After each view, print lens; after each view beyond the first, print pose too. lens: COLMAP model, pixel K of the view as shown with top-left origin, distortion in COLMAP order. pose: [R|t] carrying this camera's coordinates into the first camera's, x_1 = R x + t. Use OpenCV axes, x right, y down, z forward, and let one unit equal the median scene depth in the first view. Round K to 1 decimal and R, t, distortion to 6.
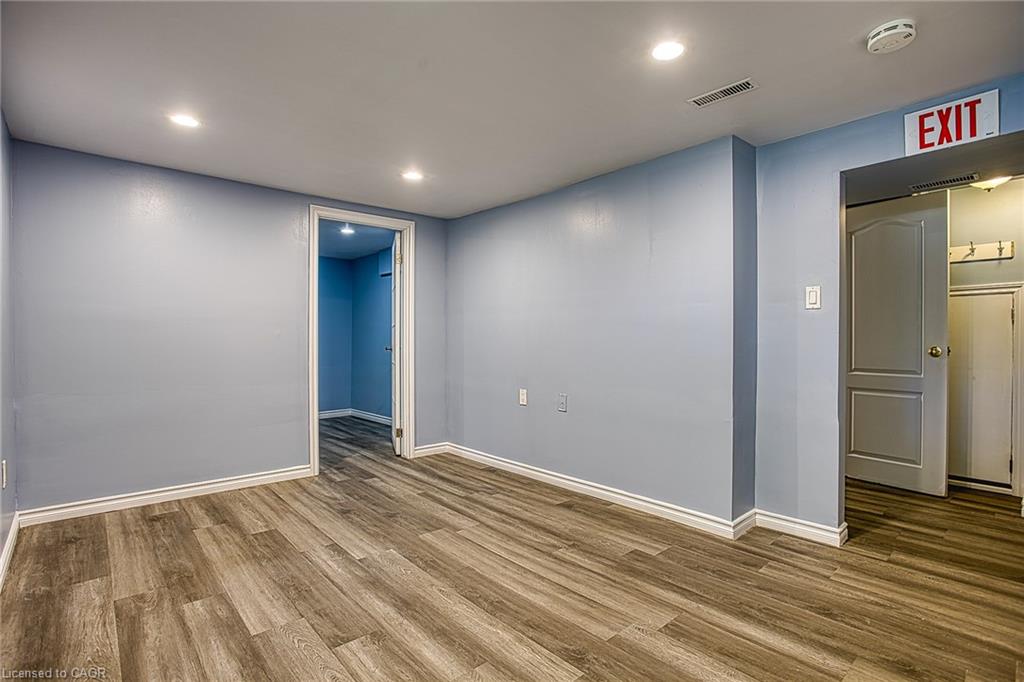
lens RADIAL K [[496.0, 0, 512.0], [0, 496.0, 341.0], [0, 0, 1]] dist [-0.057507, 0.029108]
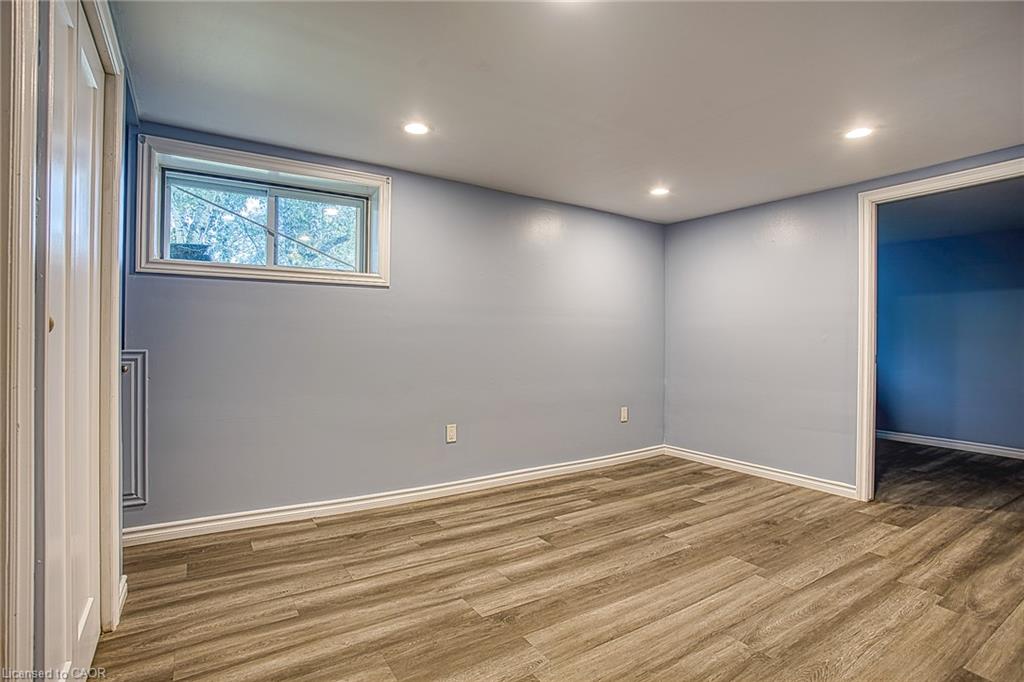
lens RADIAL K [[496.0, 0, 512.0], [0, 496.0, 341.0], [0, 0, 1]] dist [-0.057507, 0.029108]
pose [[-0.148255, -0.005113, -0.988936, 0.872825], [-0.013767, 0.999900, -0.003106, 0.000624], [0.988853, 0.013154, -0.148311, 0.810508]]
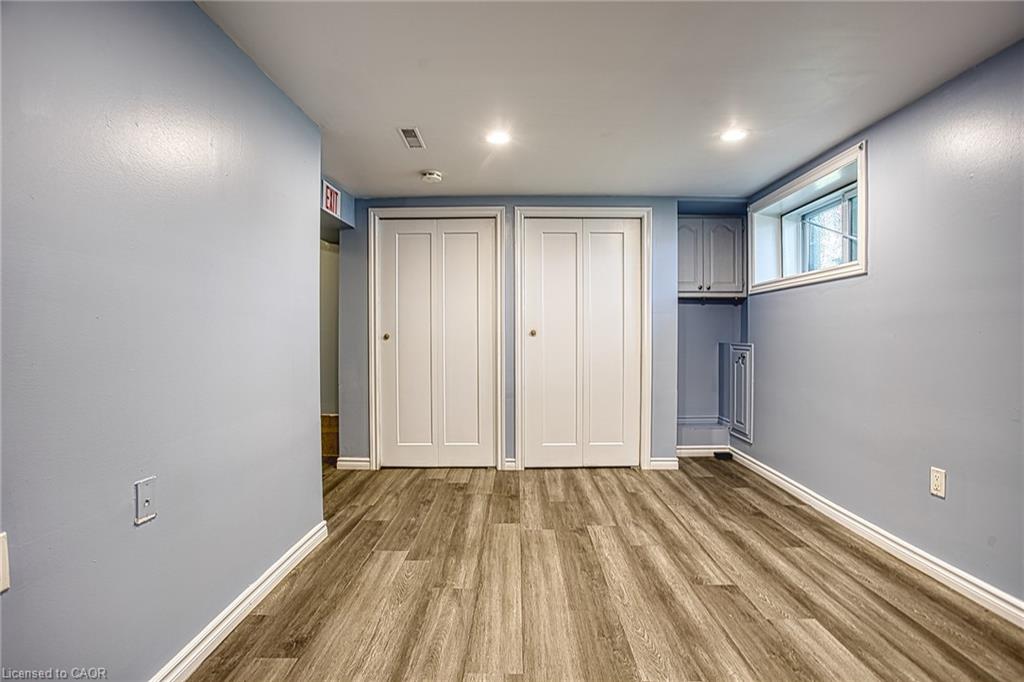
lens RADIAL K [[496.0, 0, 512.0], [0, 496.0, 341.0], [0, 0, 1]] dist [-0.057507, 0.029108]
pose [[-0.739777, -0.008130, 0.672803, -0.553280], [0.001165, 0.999910, 0.013363, -0.007884], [-0.672851, 0.010670, -0.739701, 1.628573]]
